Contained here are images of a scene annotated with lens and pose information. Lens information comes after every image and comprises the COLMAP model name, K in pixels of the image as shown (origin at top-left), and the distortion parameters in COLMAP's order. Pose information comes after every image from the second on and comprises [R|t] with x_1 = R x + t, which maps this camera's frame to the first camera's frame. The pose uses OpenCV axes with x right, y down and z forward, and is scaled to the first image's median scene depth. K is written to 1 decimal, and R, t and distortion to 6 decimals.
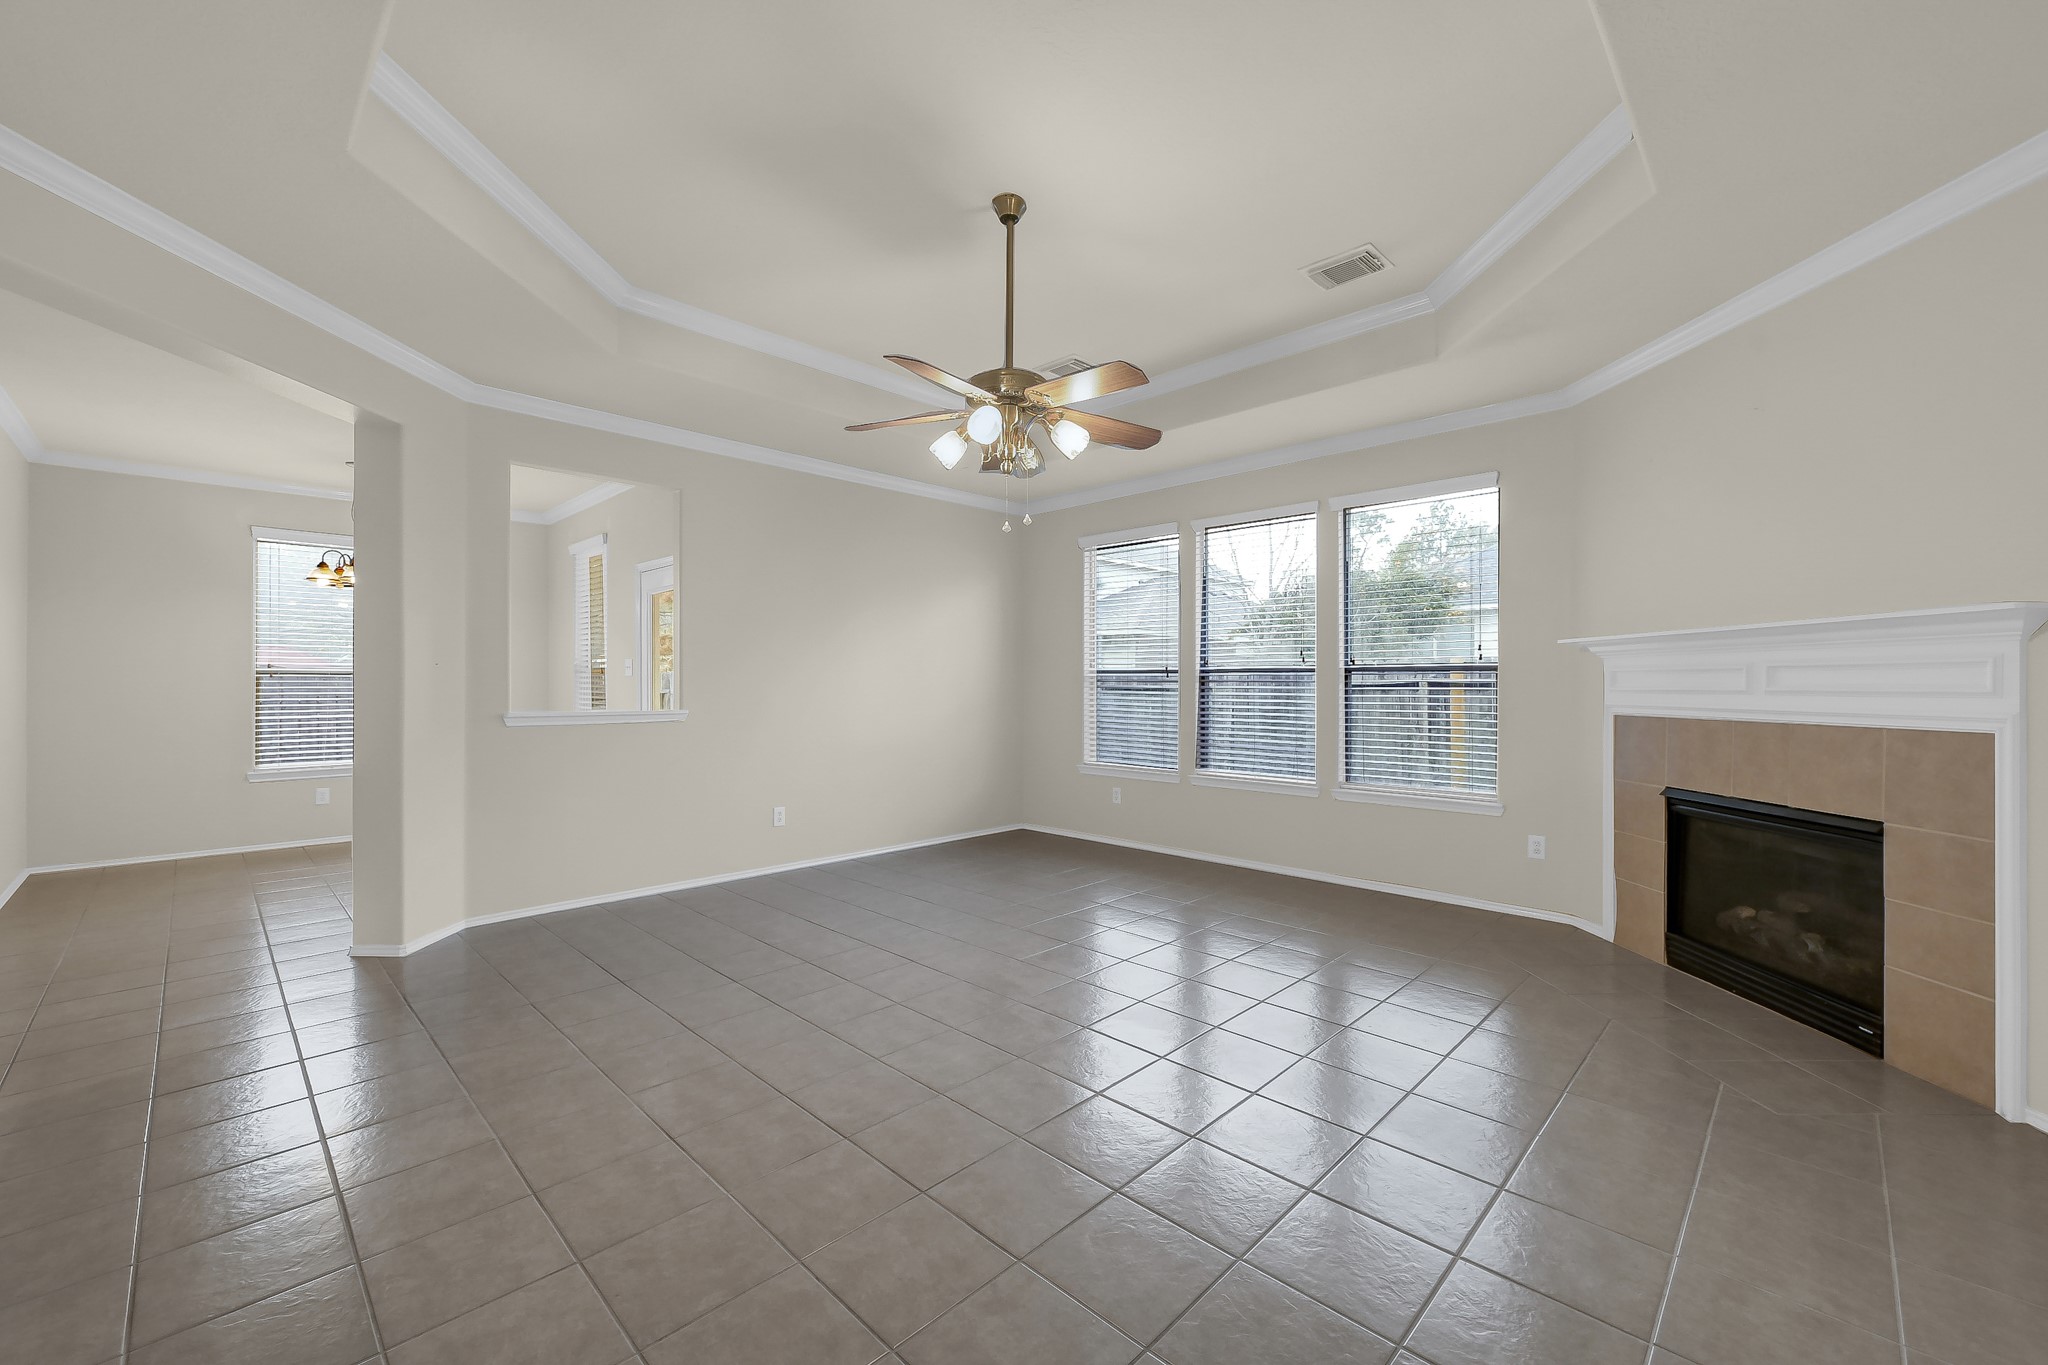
lens RADIAL K [[809.1, 0, 1017.2], [0, 809.1, 686.4], [0, 0, 1]] dist [-0.006942, 0.000523]
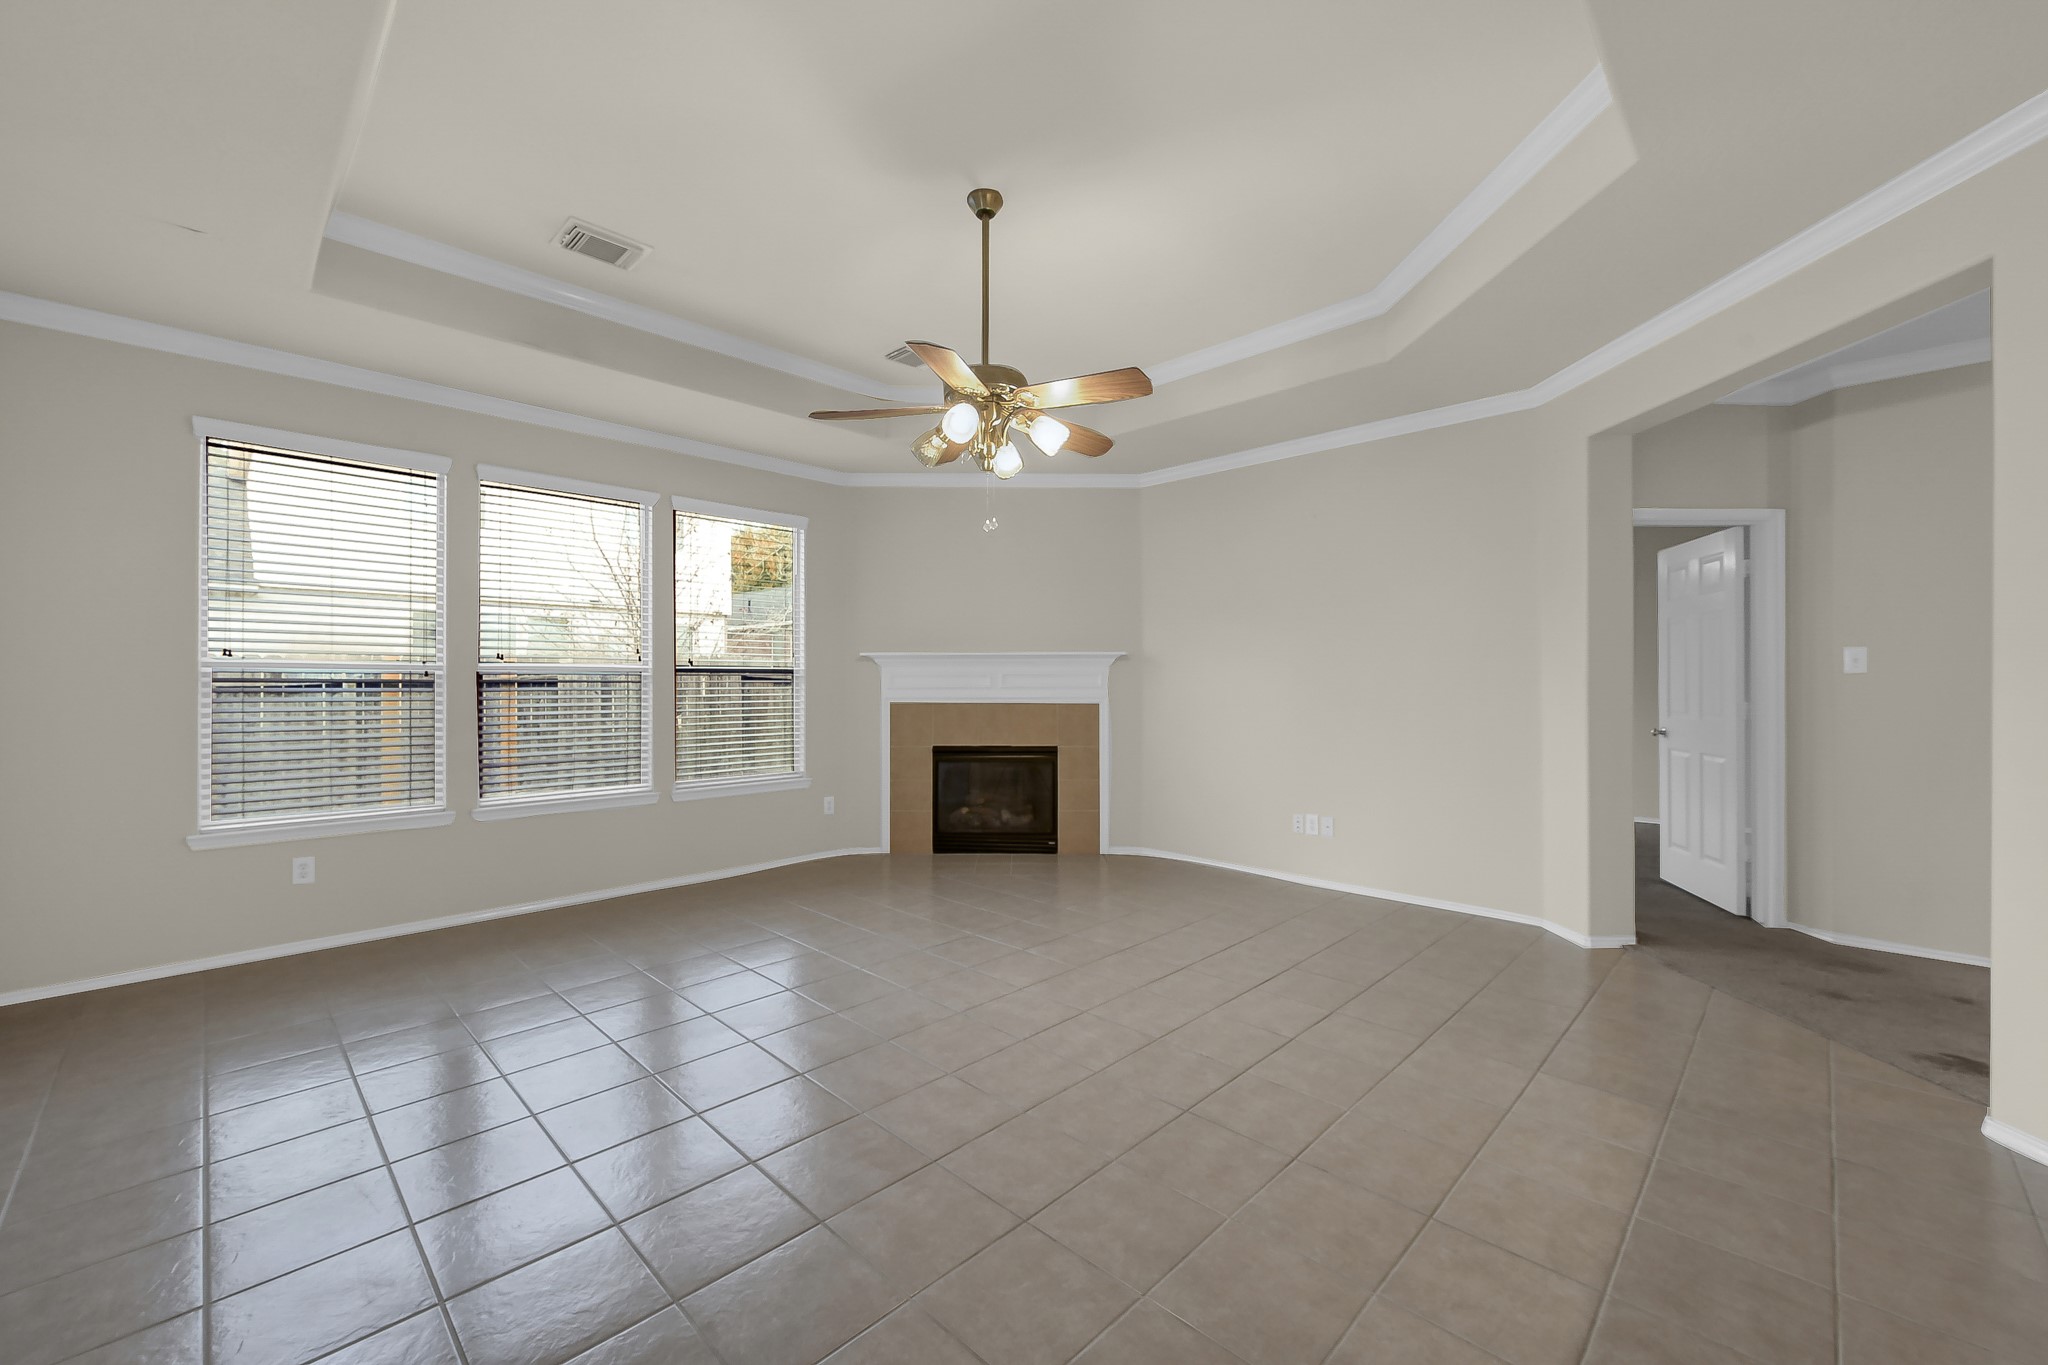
lens RADIAL K [[809.1, 0, 1019.8], [0, 809.1, 680.8], [0, 0, 1]] dist [-0.006942, 0.000523]
pose [[0.008218, -0.000694, 0.999966, -0.856079], [0.005304, 0.999986, 0.000650, -0.009004], [-0.999952, 0.005299, 0.008221, 0.808028]]
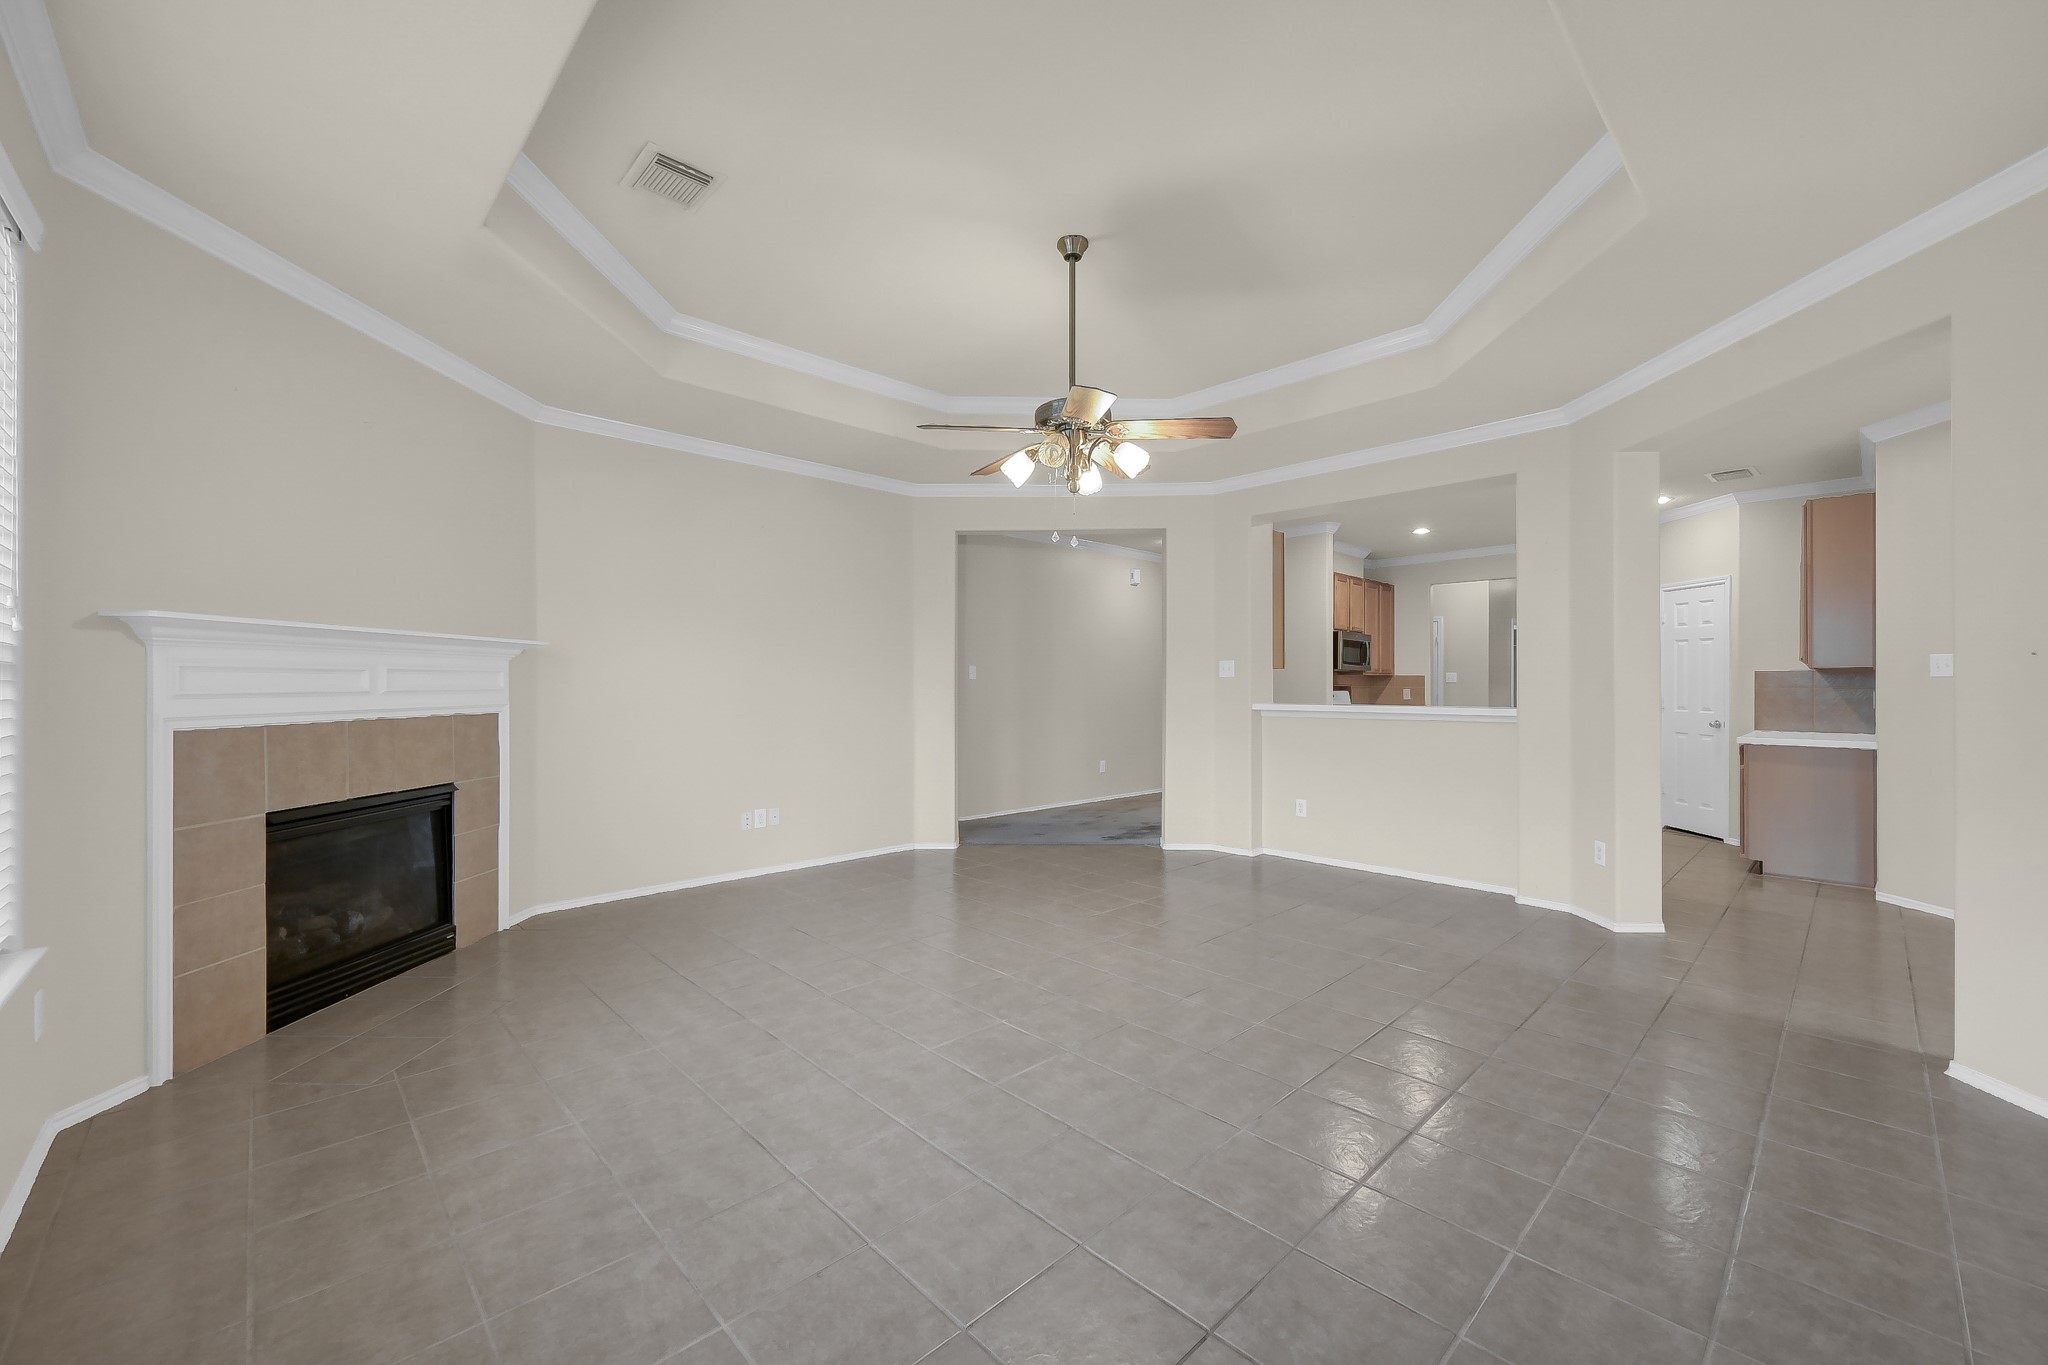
lens RADIAL K [[809.1, 0, 1027.6], [0, 809.1, 686.1], [0, 0, 1]] dist [-0.006942, 0.000523]
pose [[-0.999711, -0.005637, 0.023373, 0.028027], [-0.005476, 0.999961, 0.006969, -0.011989], [-0.023412, 0.006839, -0.999703, 1.786145]]
